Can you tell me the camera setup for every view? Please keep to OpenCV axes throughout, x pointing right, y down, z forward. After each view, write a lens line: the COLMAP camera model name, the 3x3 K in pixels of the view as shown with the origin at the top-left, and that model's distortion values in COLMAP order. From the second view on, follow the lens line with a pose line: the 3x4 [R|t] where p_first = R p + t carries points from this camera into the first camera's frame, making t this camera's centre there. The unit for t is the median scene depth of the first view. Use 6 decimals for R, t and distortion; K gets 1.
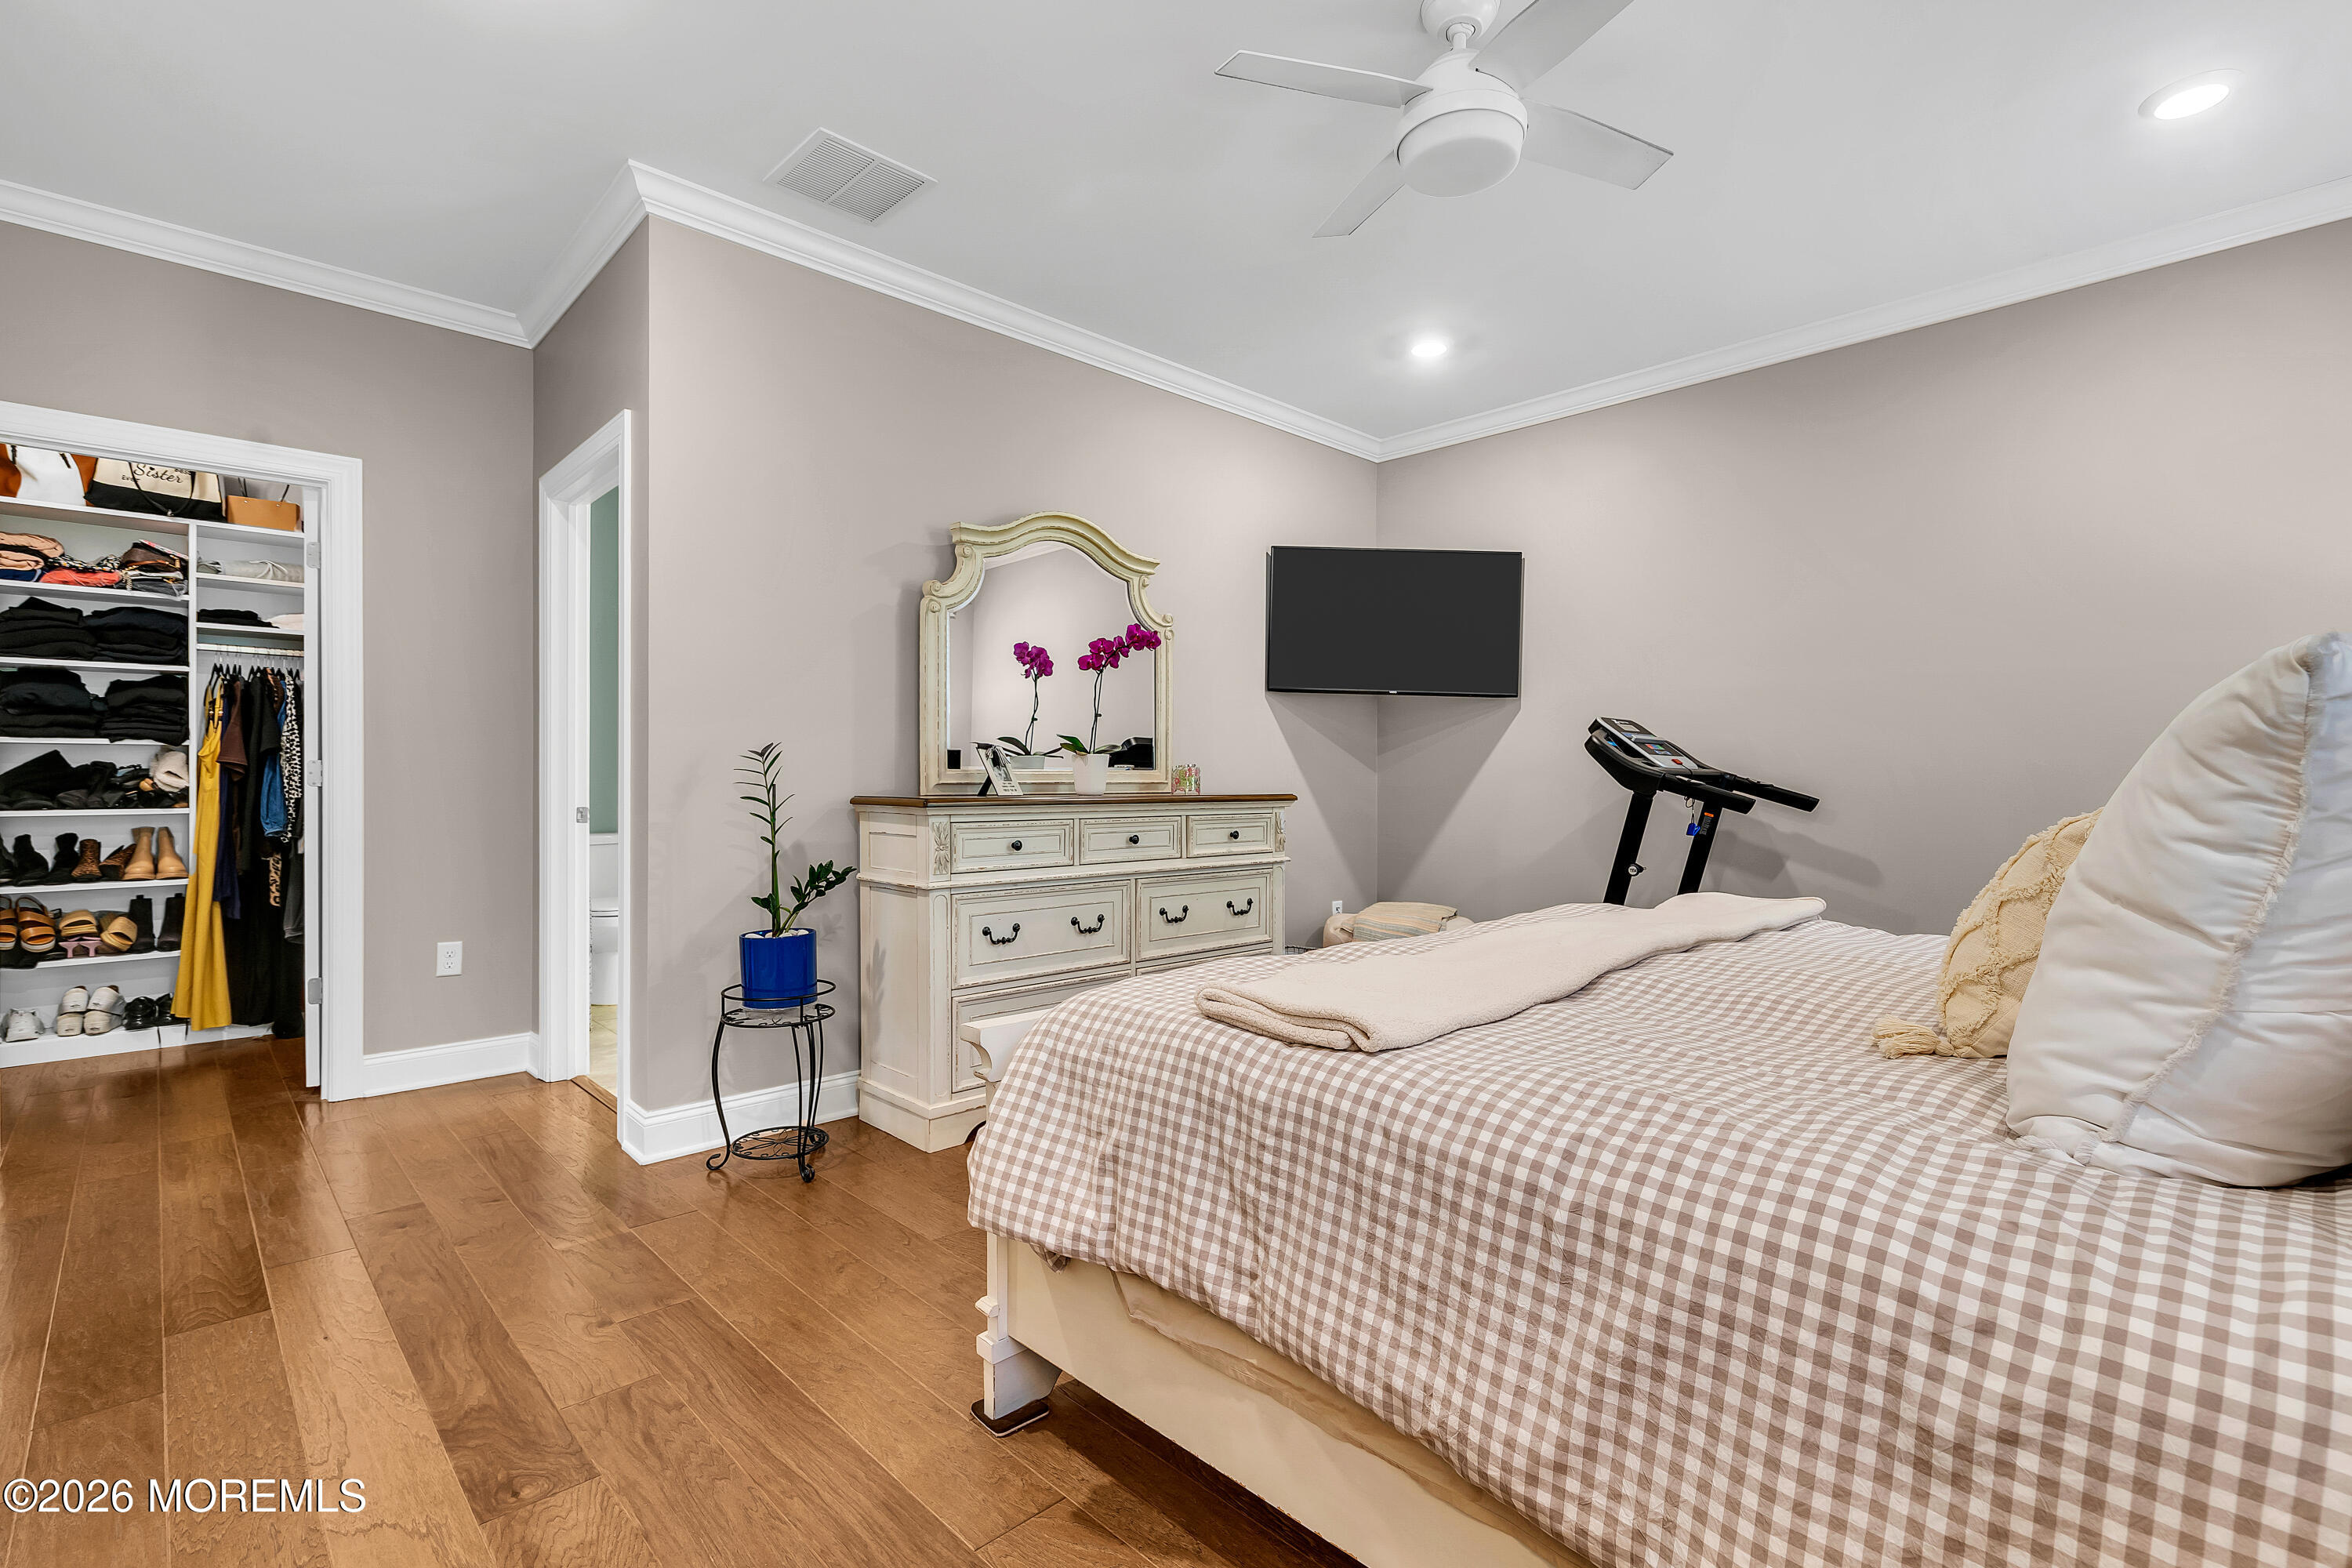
lens RADIAL K [[1064.4, 0, 1172.9], [0, 1064.4, 779.7], [0, 0, 1]] dist [0.000002, 0.000009]
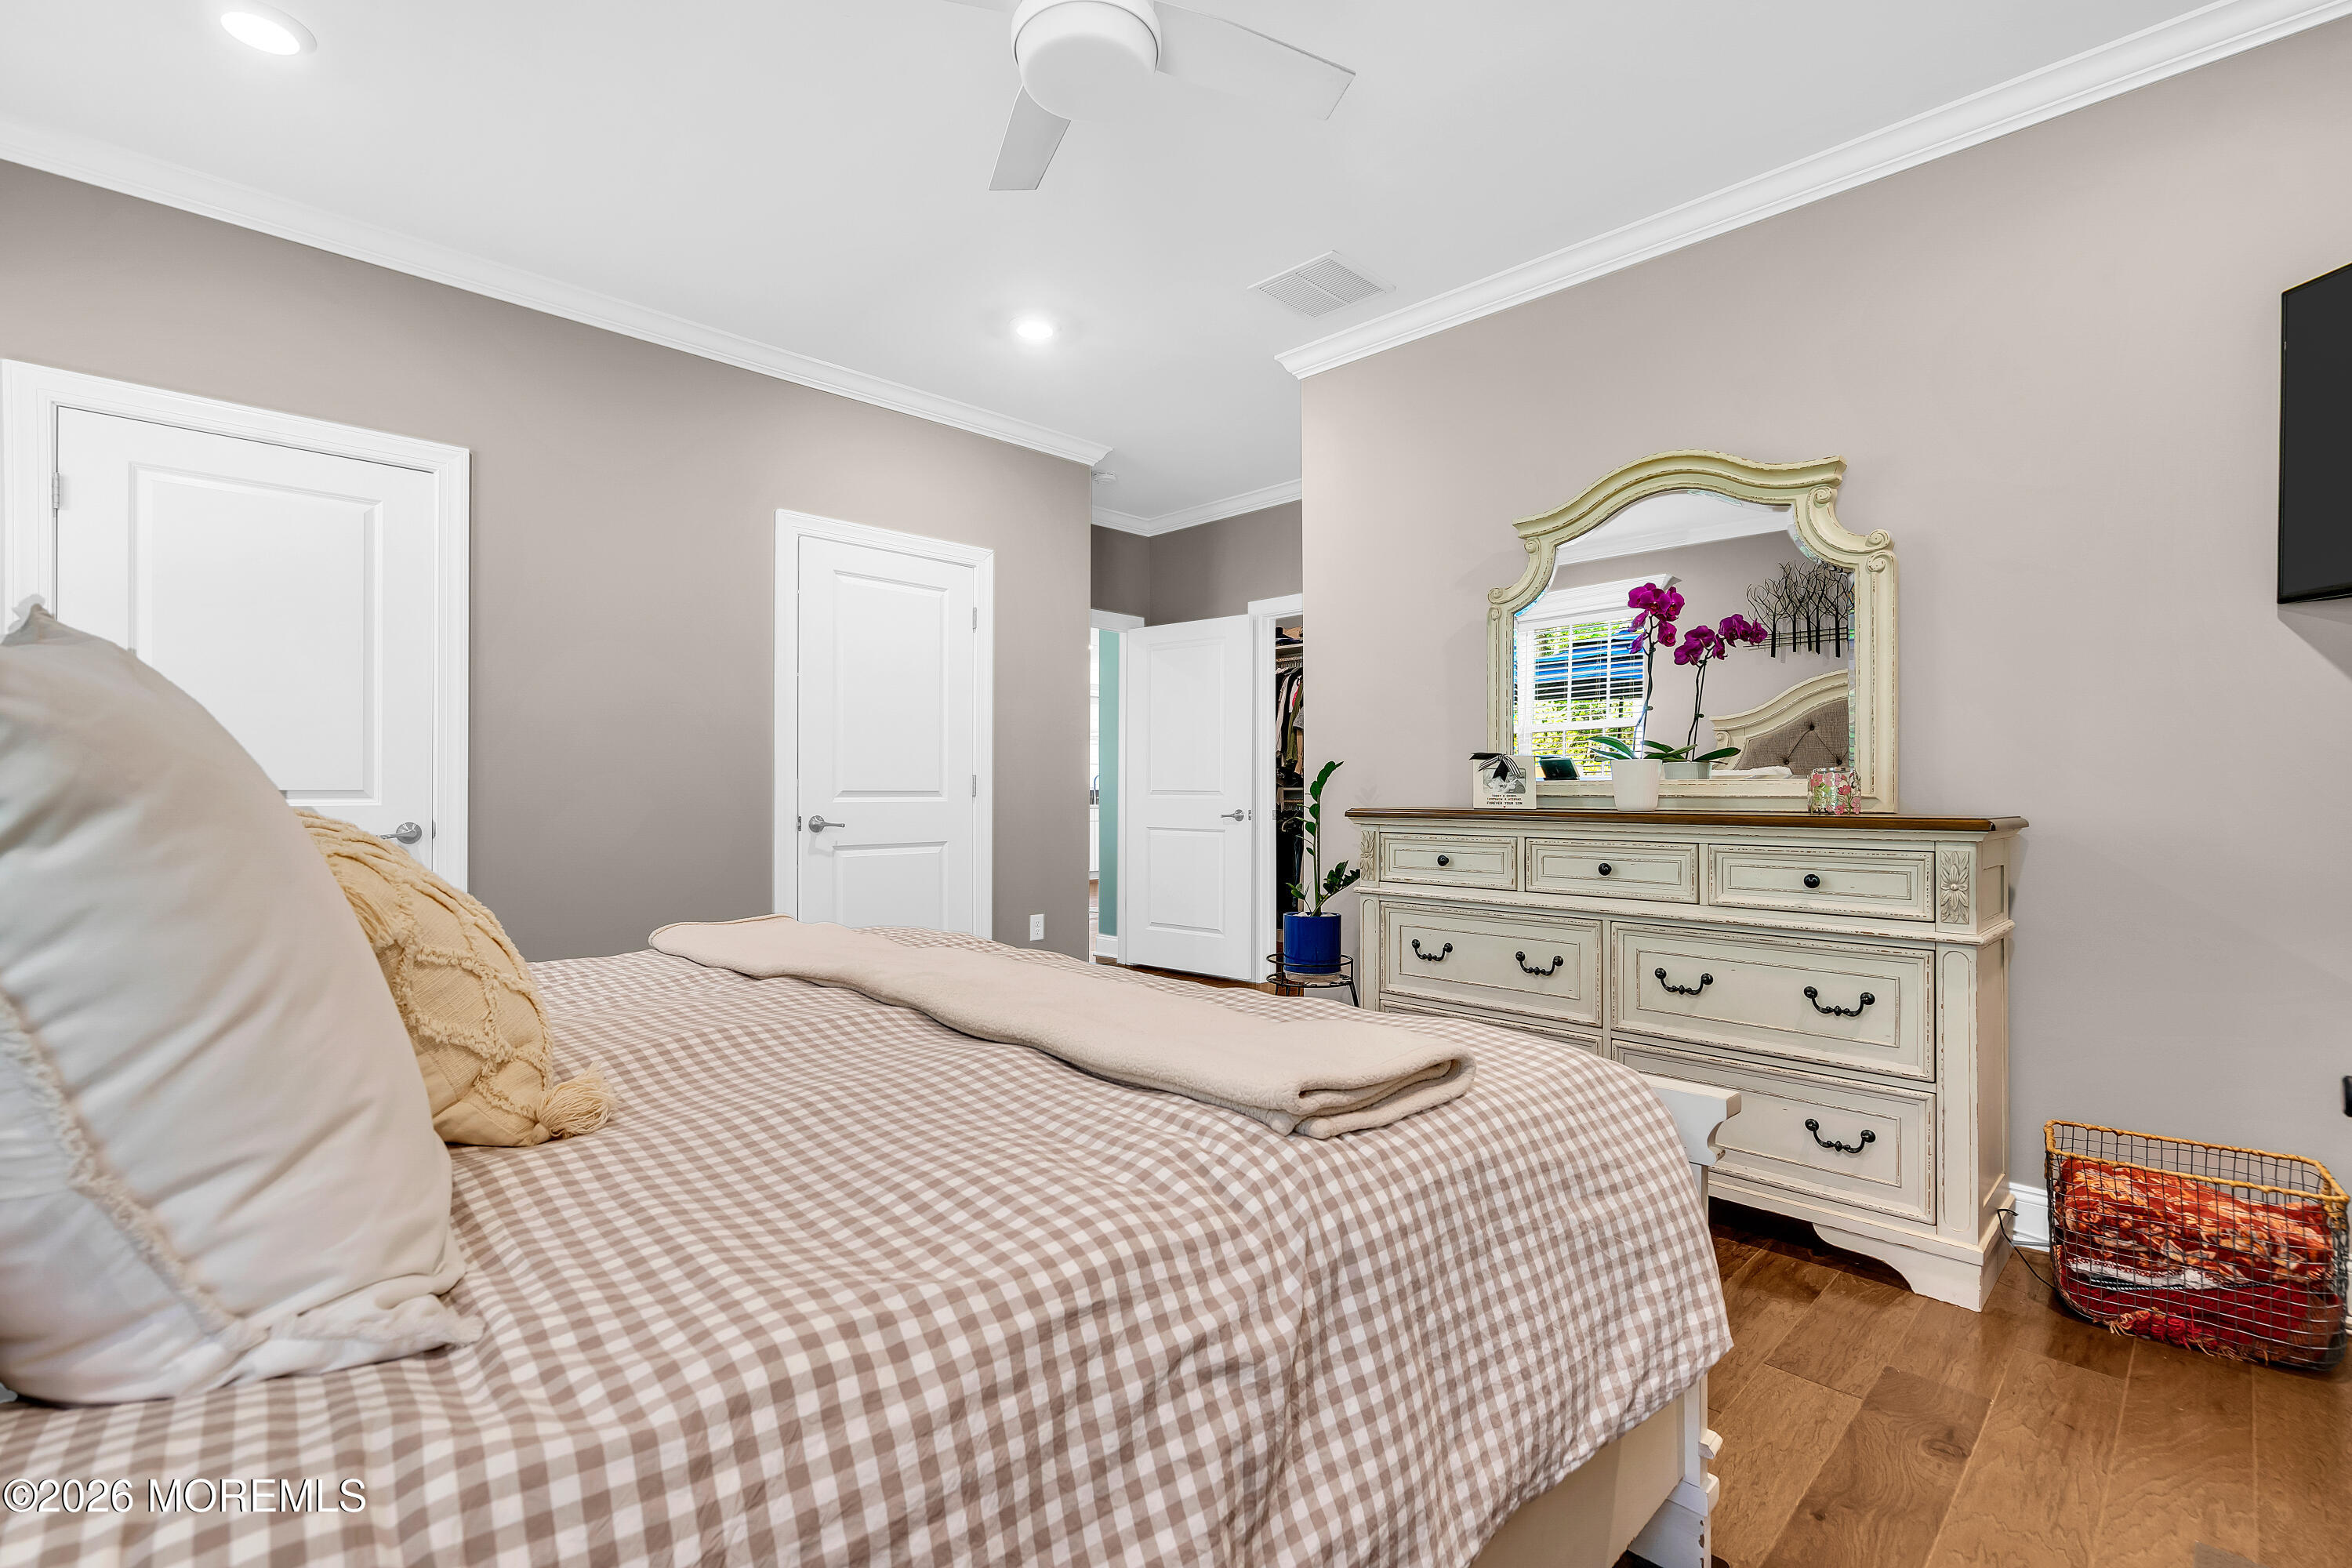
lens RADIAL K [[1064.4, 0, 1173.2], [0, 1064.4, 790.4], [0, 0, 1]] dist [0.000002, 0.000009]
pose [[0.017154, -0.002085, -0.999851, 0.739034], [-0.000913, 0.999997, -0.002101, 0.000860], [0.999852, 0.000949, 0.017152, 0.680924]]
